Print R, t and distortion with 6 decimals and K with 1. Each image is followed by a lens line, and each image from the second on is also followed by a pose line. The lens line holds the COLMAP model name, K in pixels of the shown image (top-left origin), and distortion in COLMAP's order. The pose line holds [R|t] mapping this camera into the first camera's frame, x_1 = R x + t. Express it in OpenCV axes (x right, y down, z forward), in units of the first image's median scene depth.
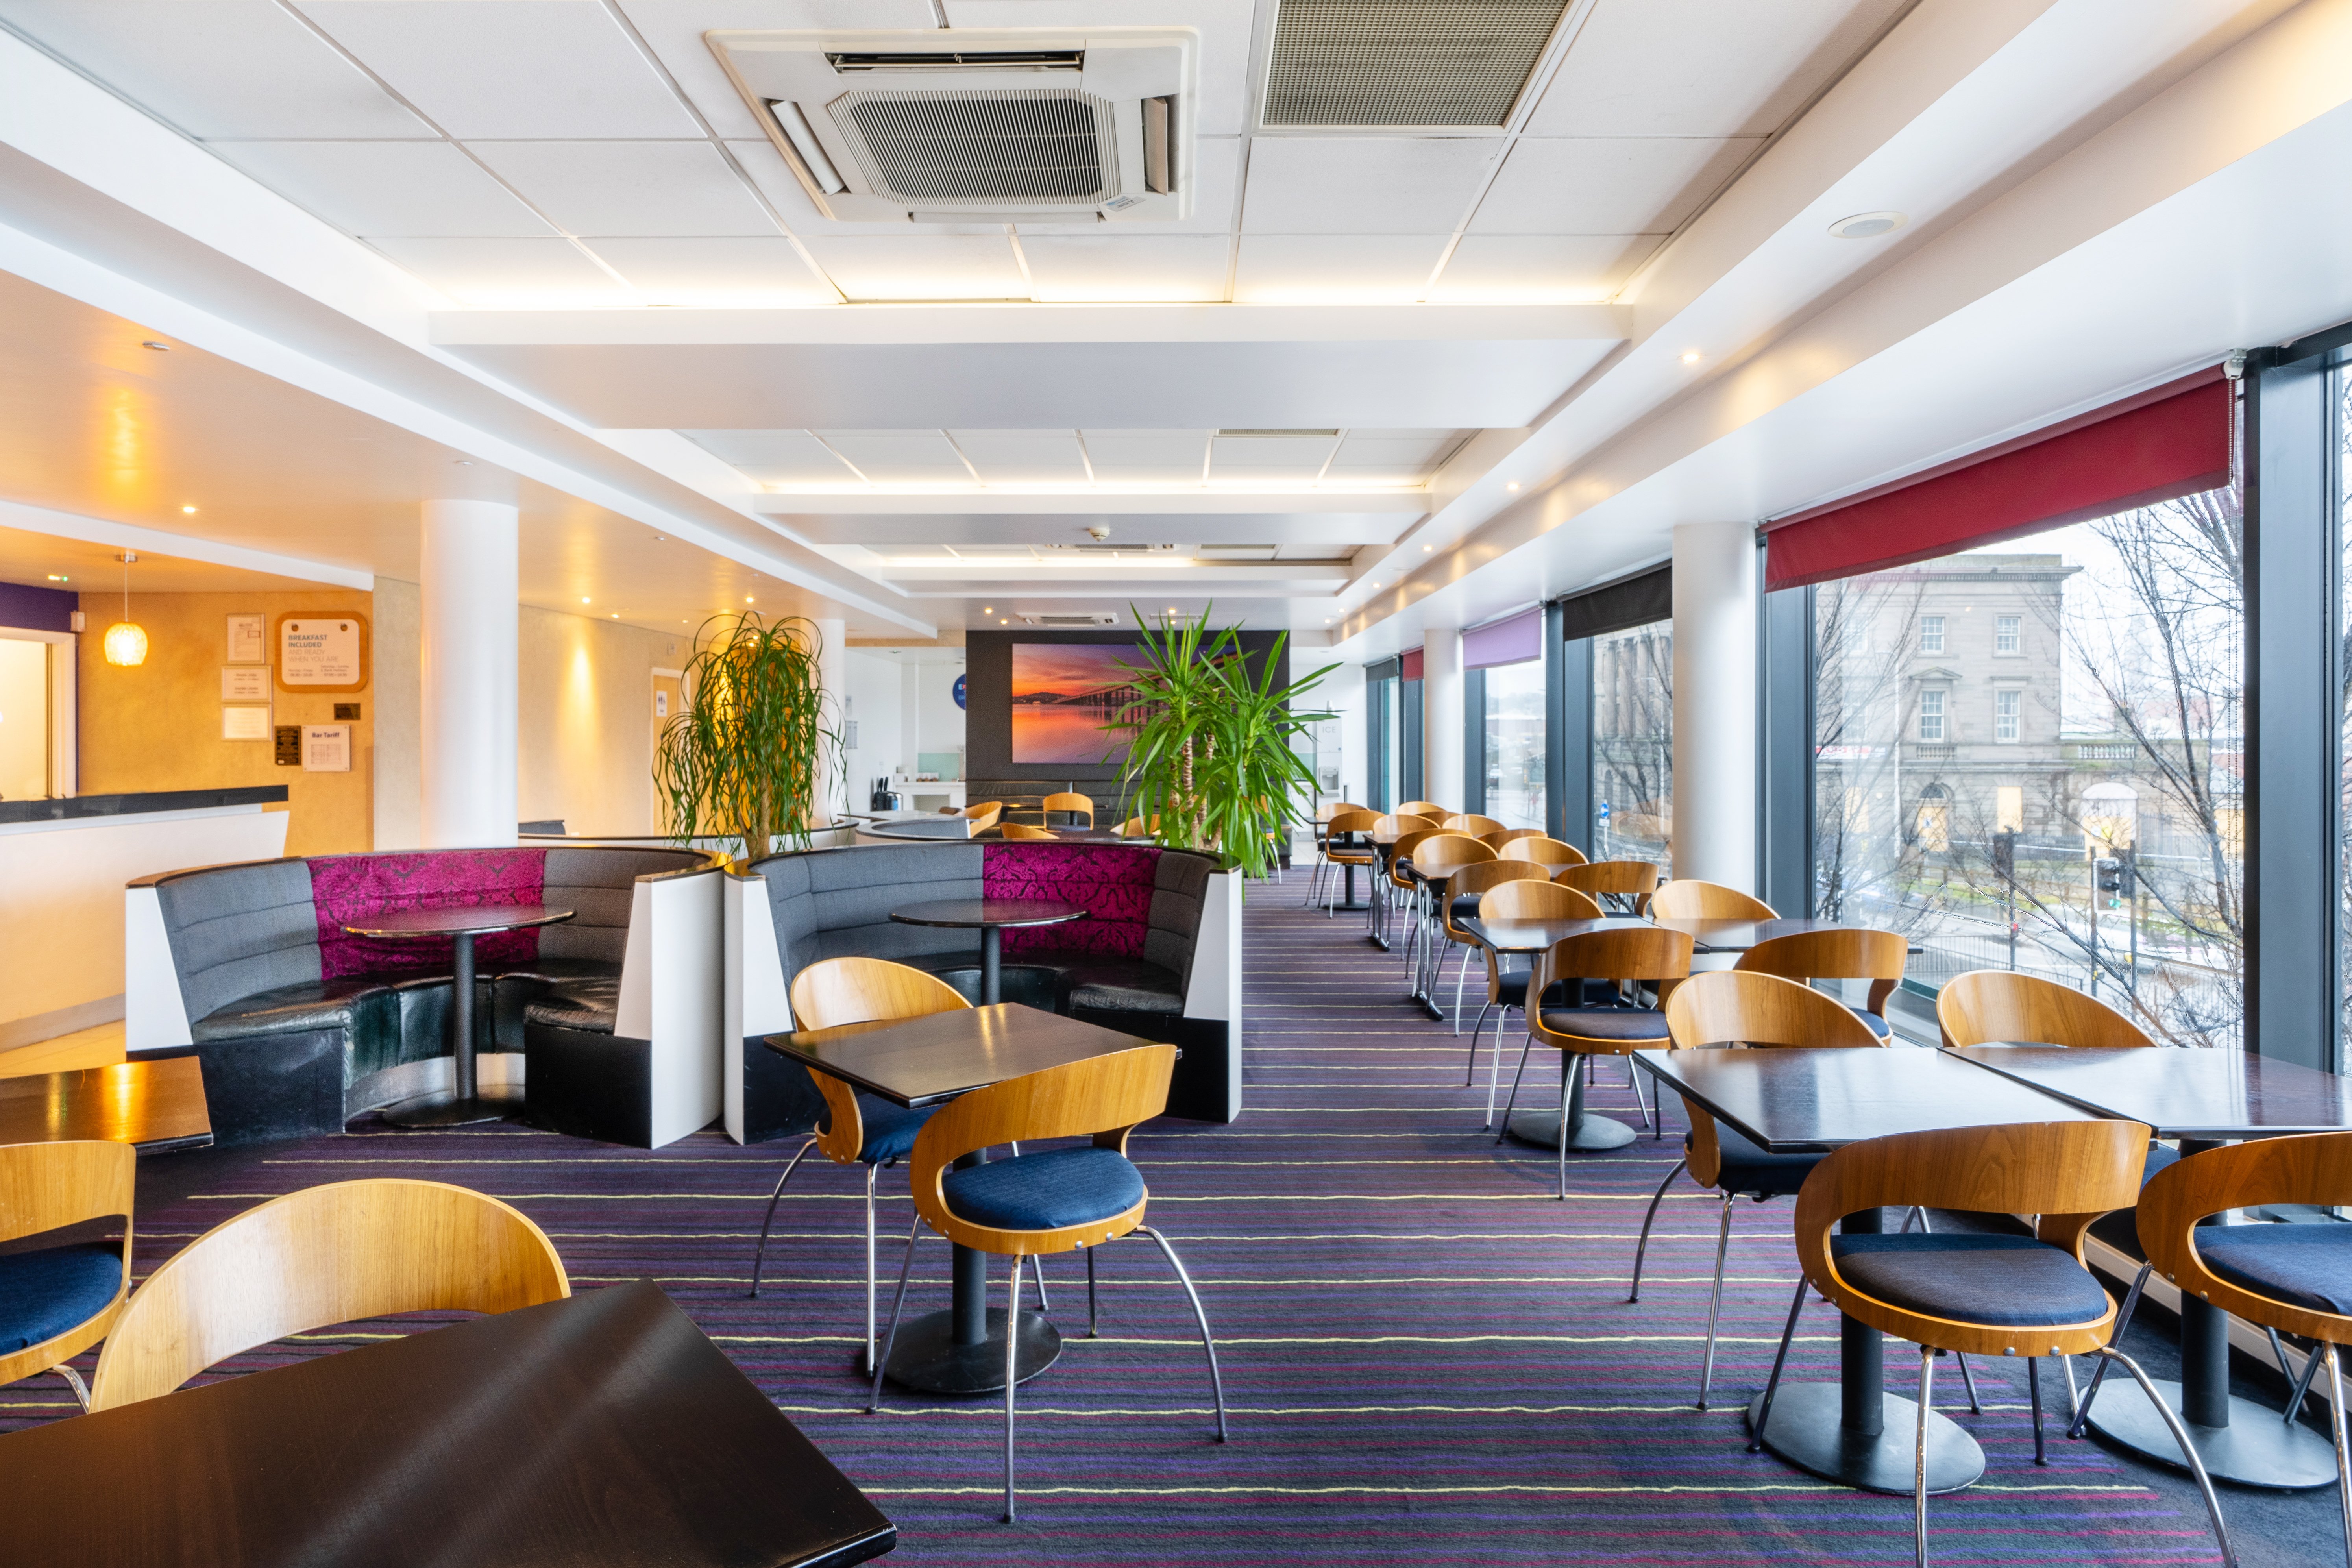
lens RADIAL K [[1389.1, 0, 1173.8], [0, 1389.1, 740.5], [0, 0, 1]] dist [-0.002358, 0.000400]
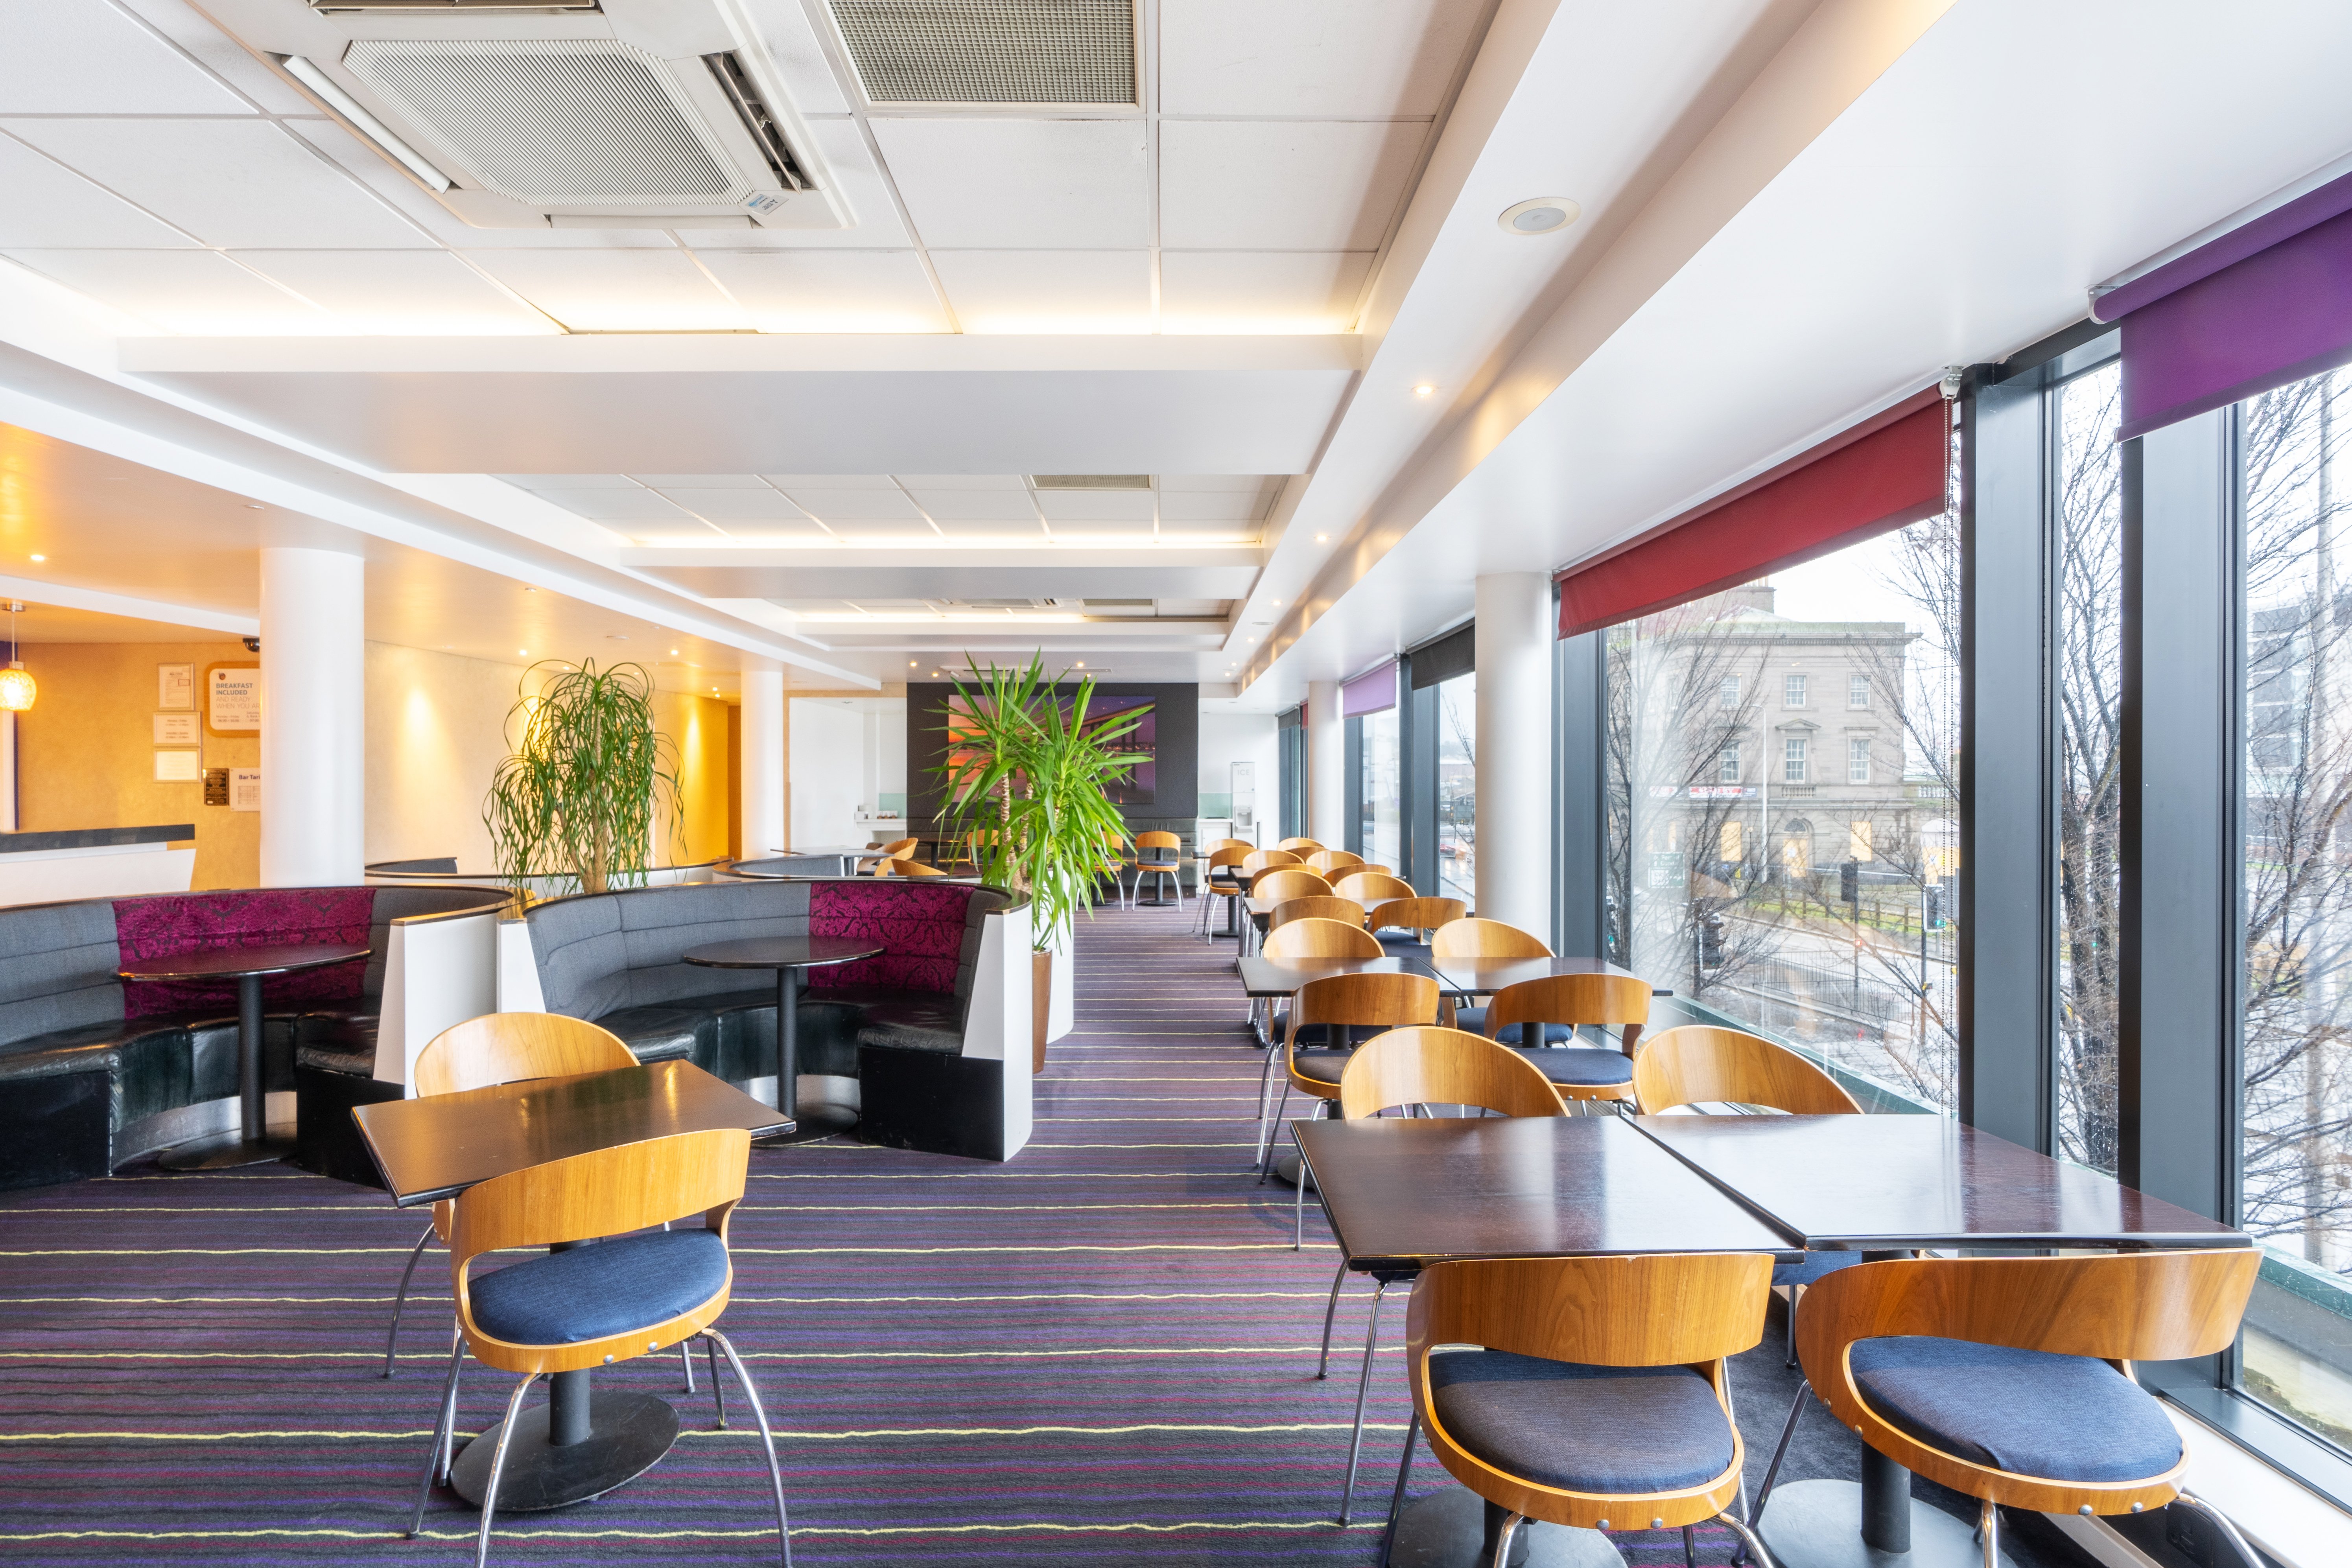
lens RADIAL K [[1193.7, 0, 1176.0], [0, 1193.7, 784.0], [0, 0, 1]] dist [-0.005892, -0.000007]
pose [[0.999852, -0.000278, 0.017193, 0.142867], [0.000246, 0.999998, 0.001865, -0.000134], [-0.017194, -0.001860, 0.999850, 0.126775]]
